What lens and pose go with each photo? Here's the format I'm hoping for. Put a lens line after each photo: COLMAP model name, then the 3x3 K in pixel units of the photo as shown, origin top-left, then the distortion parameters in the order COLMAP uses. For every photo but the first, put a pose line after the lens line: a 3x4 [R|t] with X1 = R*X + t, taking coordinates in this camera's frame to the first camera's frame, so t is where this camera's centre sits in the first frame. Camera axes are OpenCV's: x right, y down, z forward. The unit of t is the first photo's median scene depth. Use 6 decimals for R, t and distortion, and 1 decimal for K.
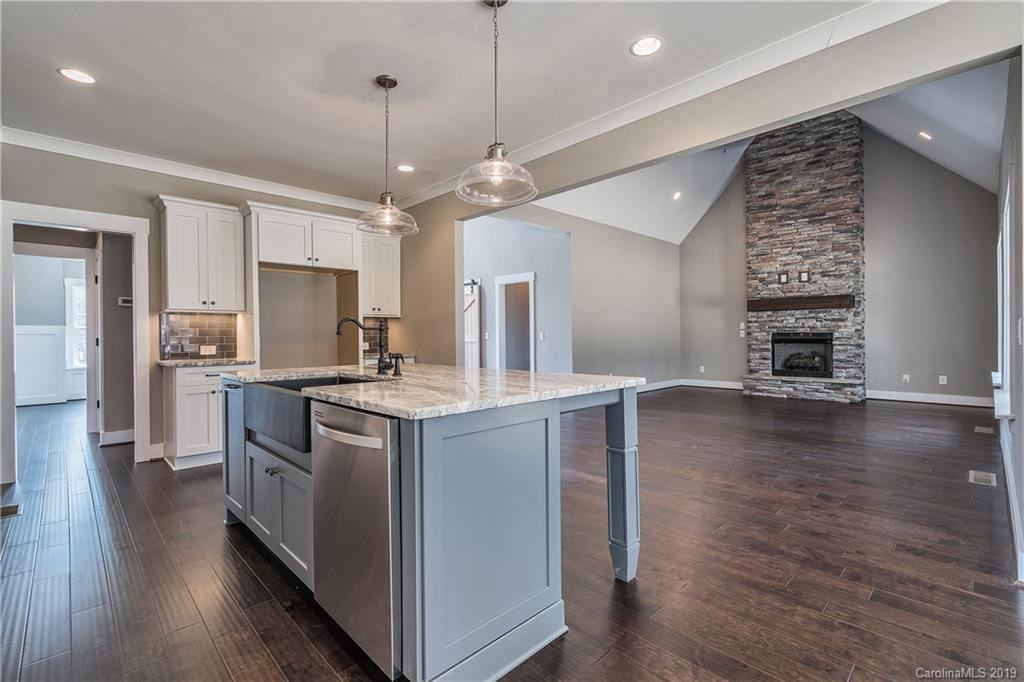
lens RADIAL K [[465.7, 0, 509.2], [0, 465.7, 337.6], [0, 0, 1]] dist [-0.003790, 0.001075]
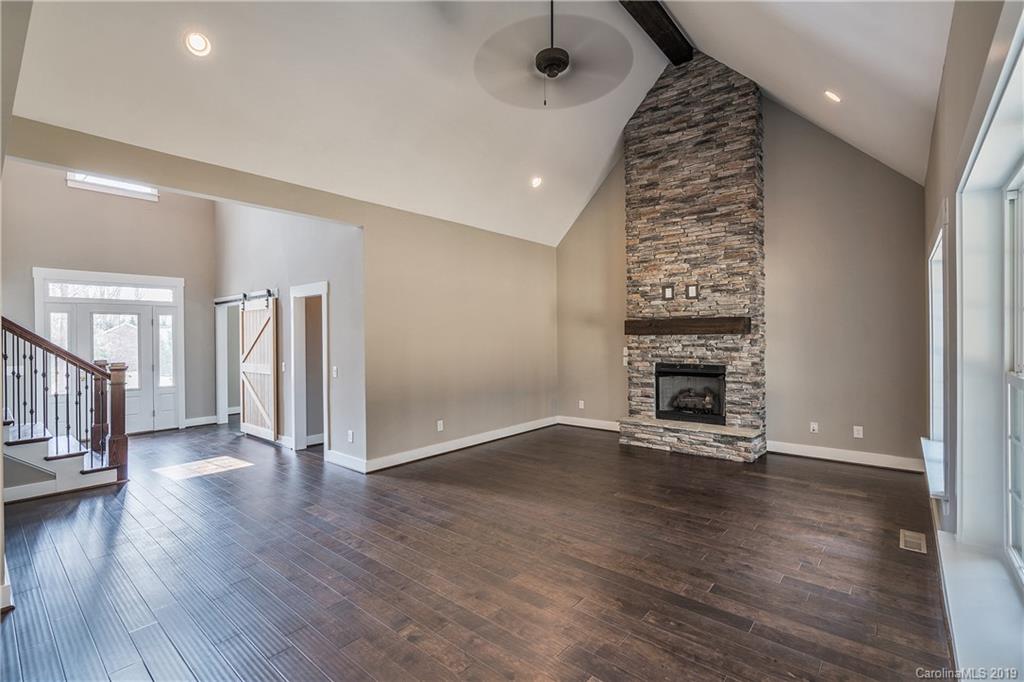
lens RADIAL K [[465.7, 0, 510.6], [0, 465.7, 338.0], [0, 0, 1]] dist [-0.003790, 0.001075]
pose [[0.995314, 0.000104, 0.096693, 0.264858], [0.000310, 0.999991, -0.004264, -0.051469], [-0.096693, 0.004274, 0.995305, 0.268779]]
